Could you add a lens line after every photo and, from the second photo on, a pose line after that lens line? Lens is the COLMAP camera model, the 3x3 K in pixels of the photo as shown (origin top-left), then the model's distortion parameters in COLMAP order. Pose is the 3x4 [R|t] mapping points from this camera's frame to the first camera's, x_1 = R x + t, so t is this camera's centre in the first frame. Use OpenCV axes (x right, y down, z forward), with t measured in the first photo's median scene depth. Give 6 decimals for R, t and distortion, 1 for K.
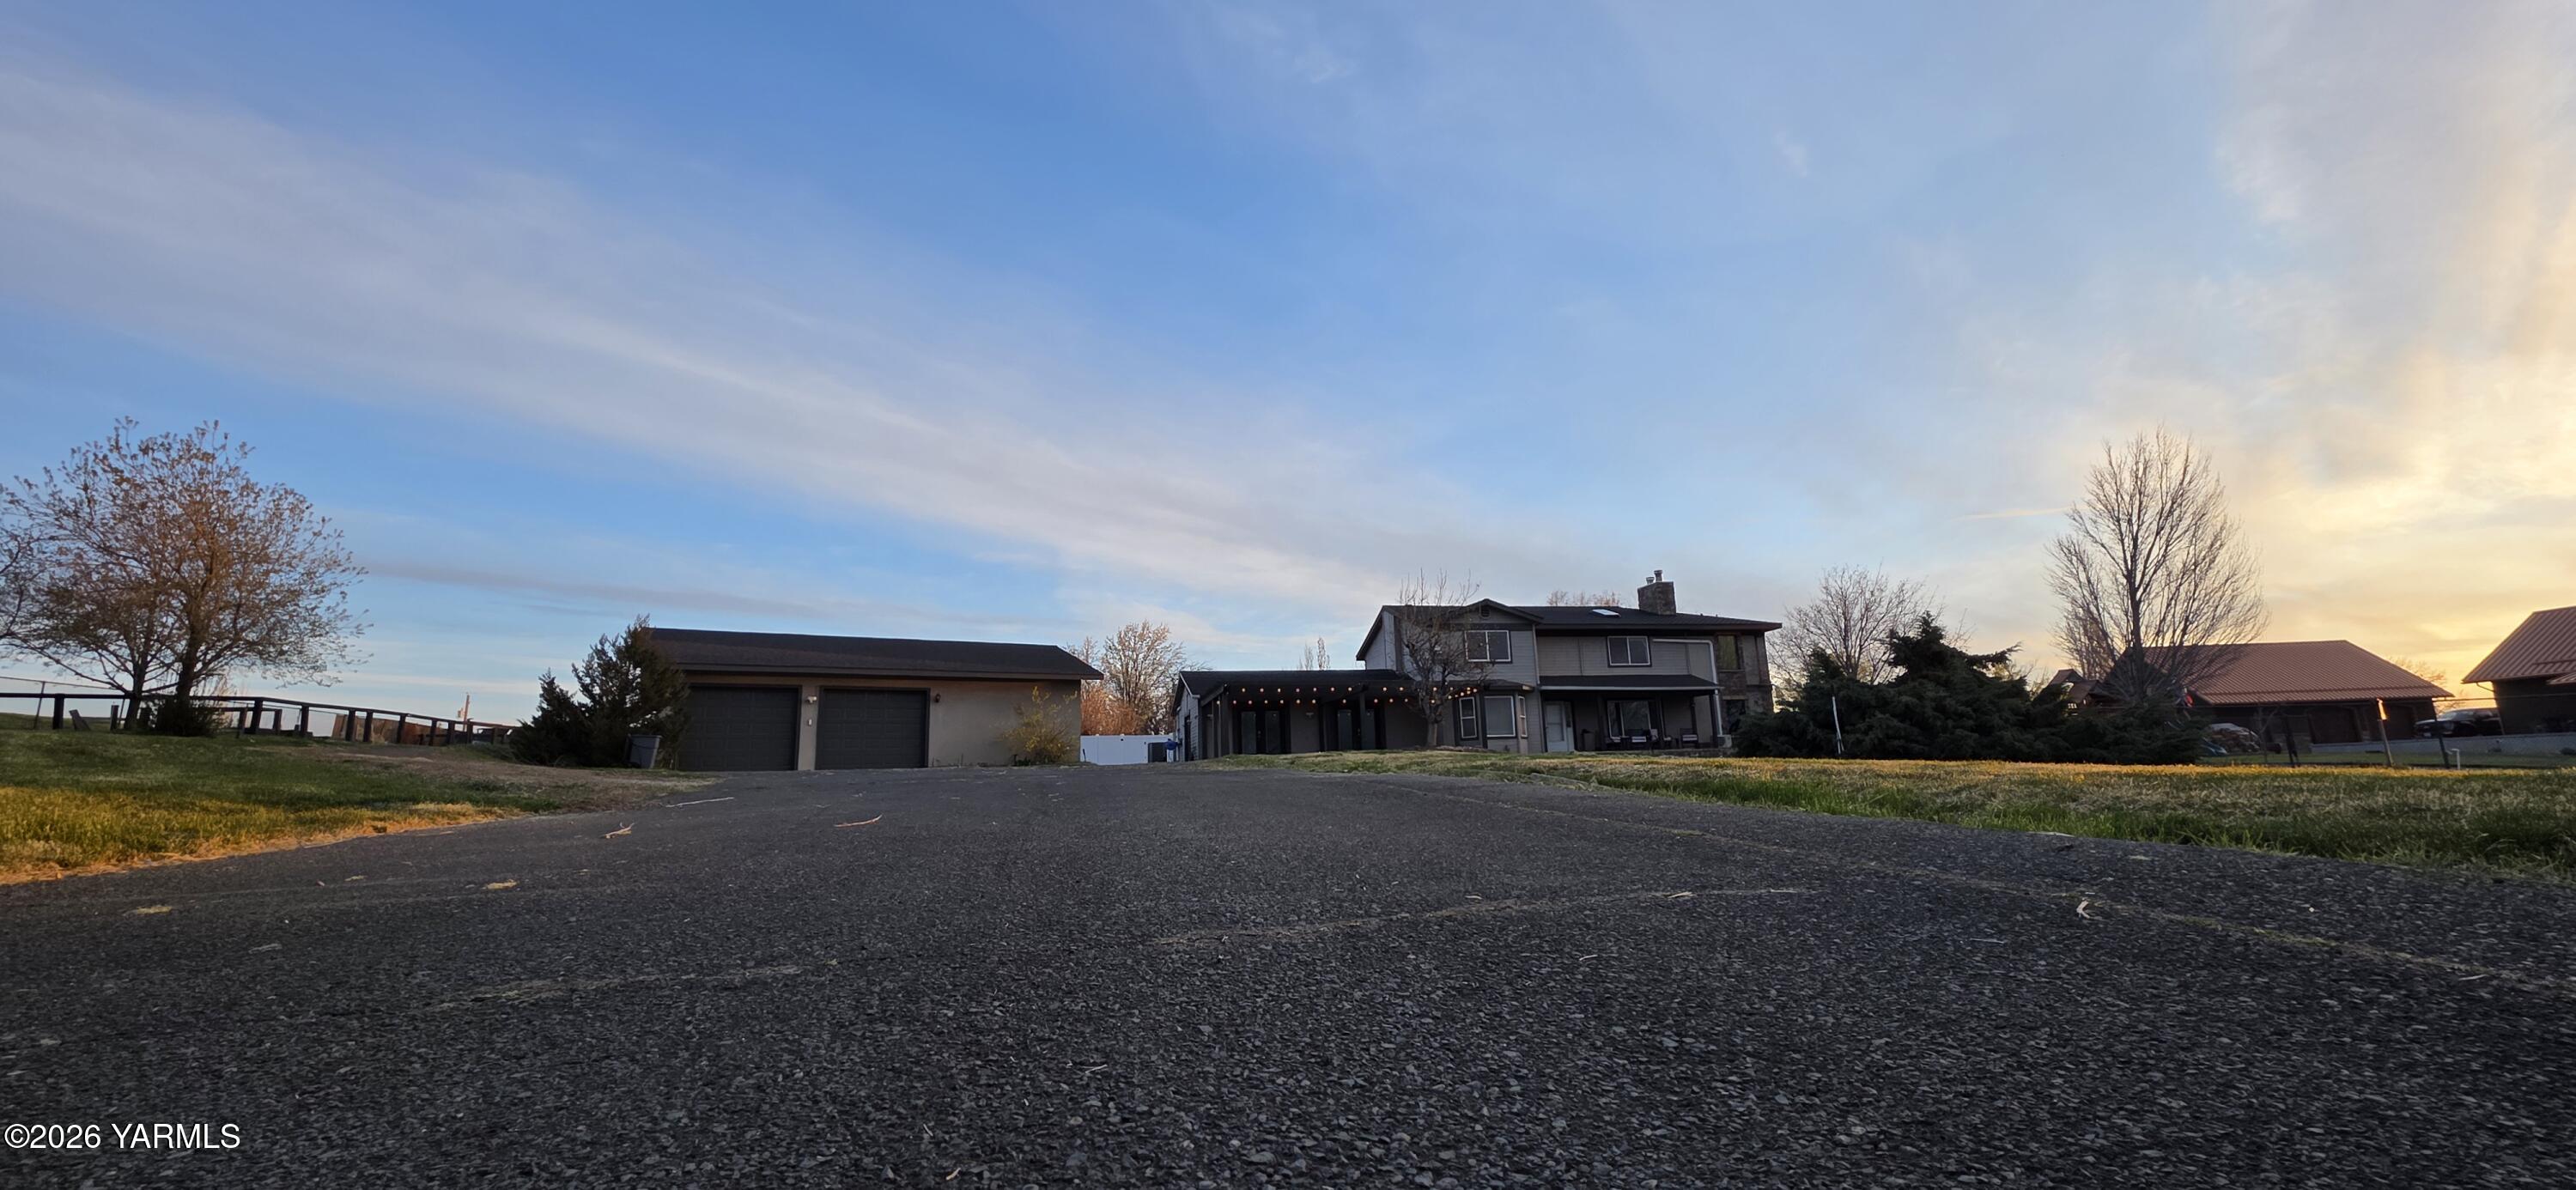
lens RADIAL K [[1017.4, 0, 1302.4], [0, 1017.4, 597.7], [0, 0, 1]] dist [0.001688, 0.000093]
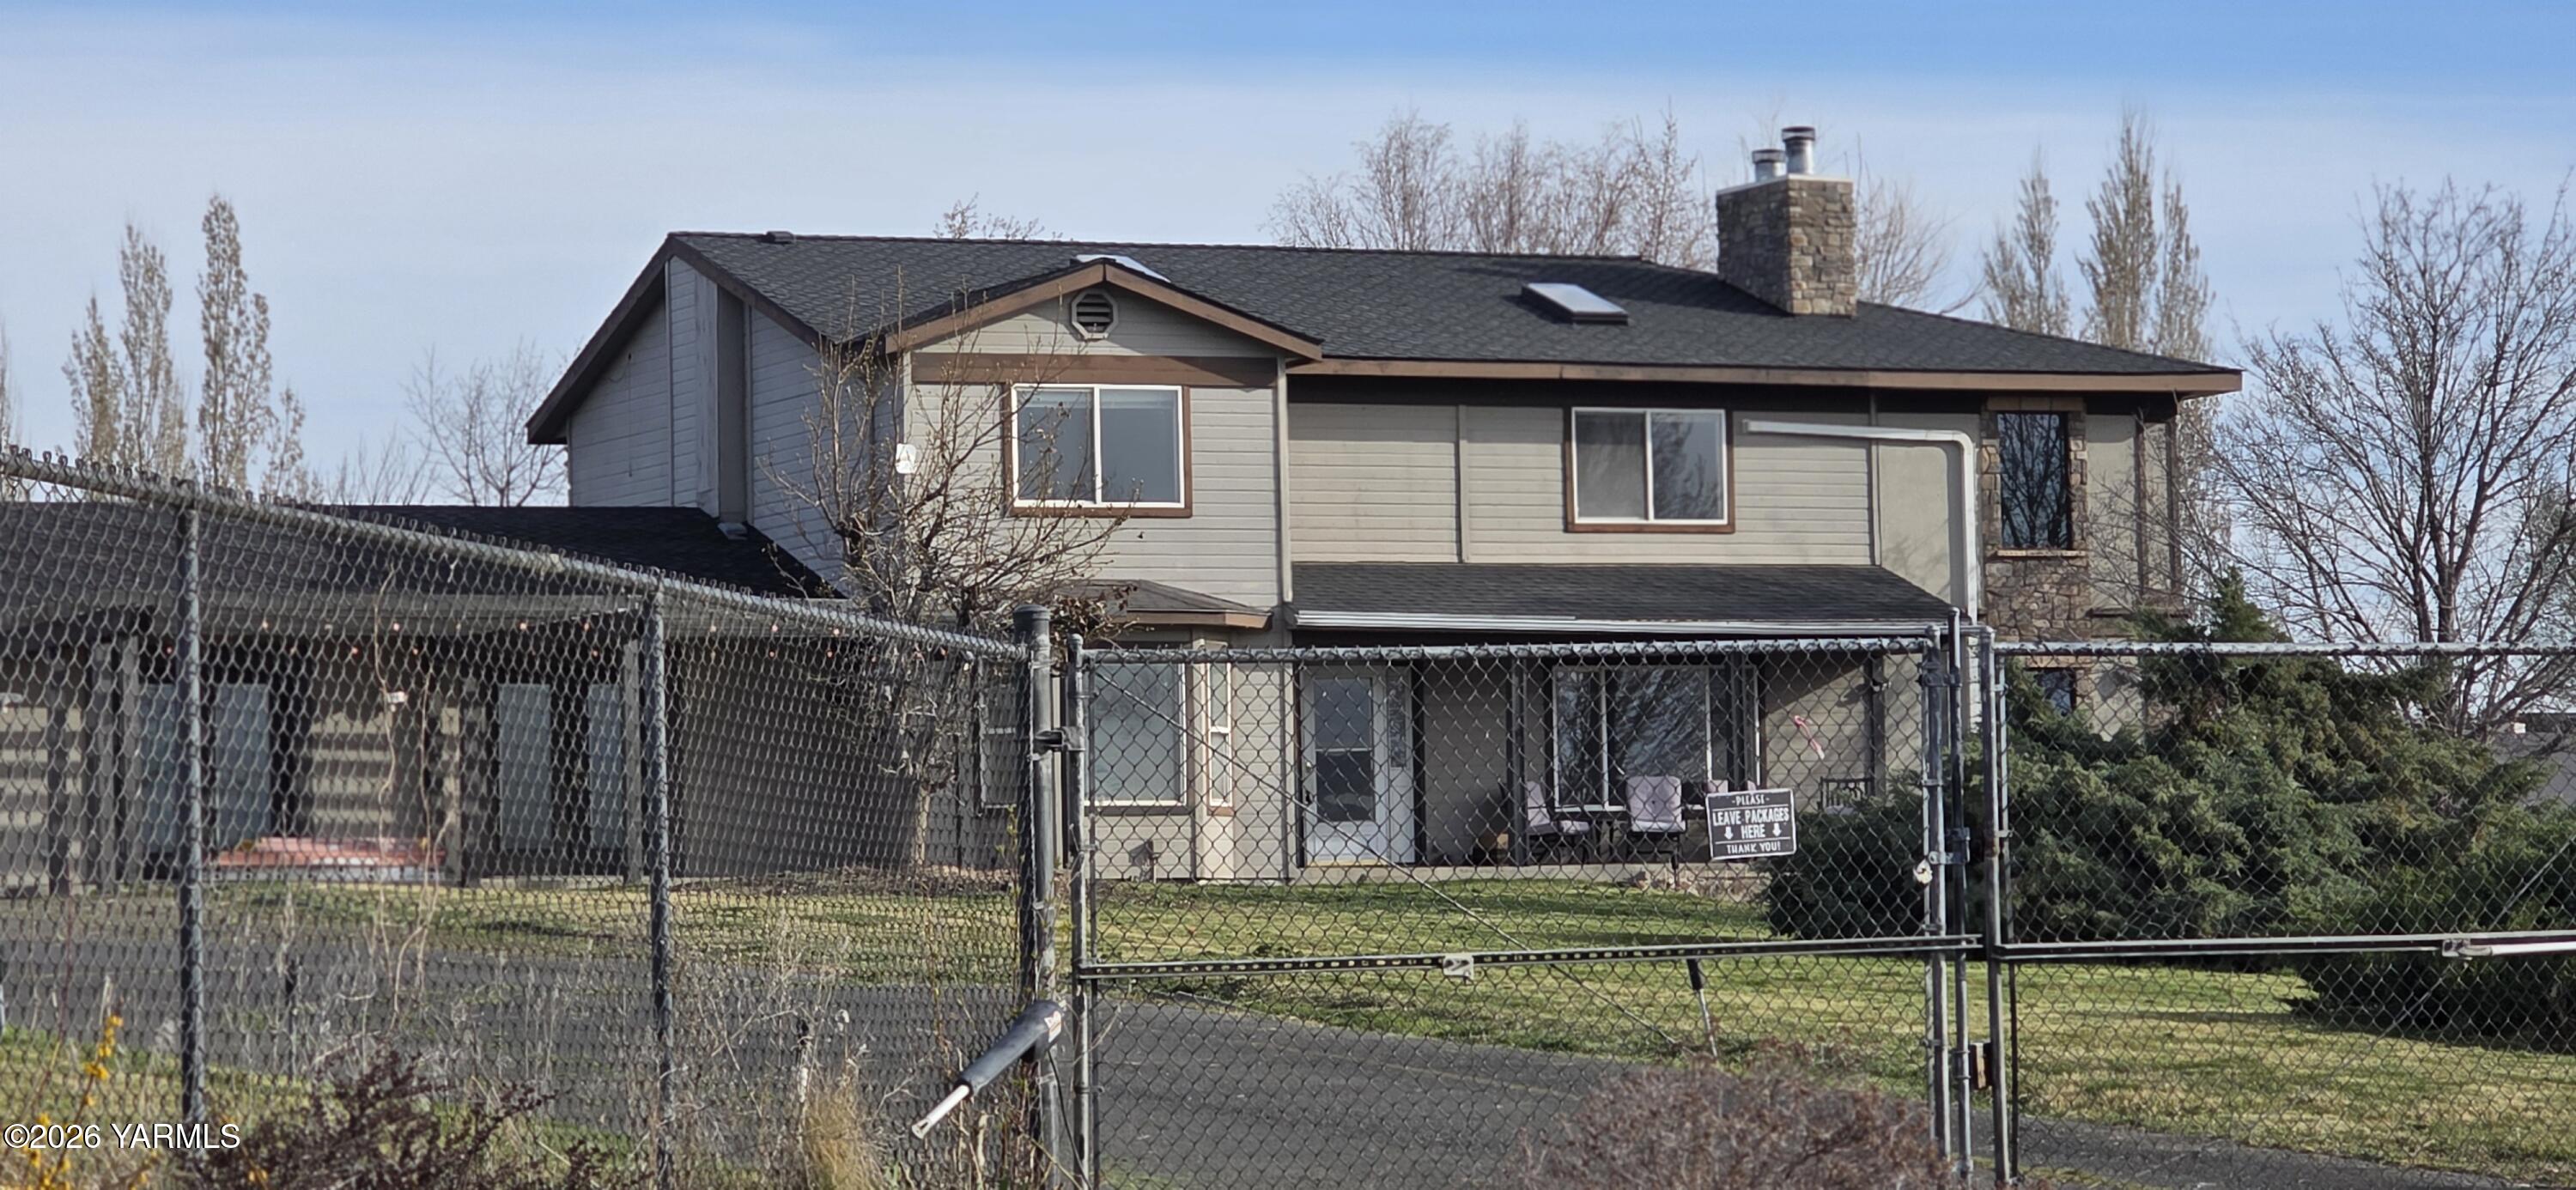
lens RADIAL K [[6732.2, 0, 1288.0], [0, 6732.2, 595.0], [0, 0, 1]] dist [-0.076729, -0.104891]
pose [[0.978002, 0.023685, 0.207244, -0.112360], [-0.050288, 0.991000, 0.124058, -0.118986], [-0.202441, -0.131751, 0.970391, -0.608403]]
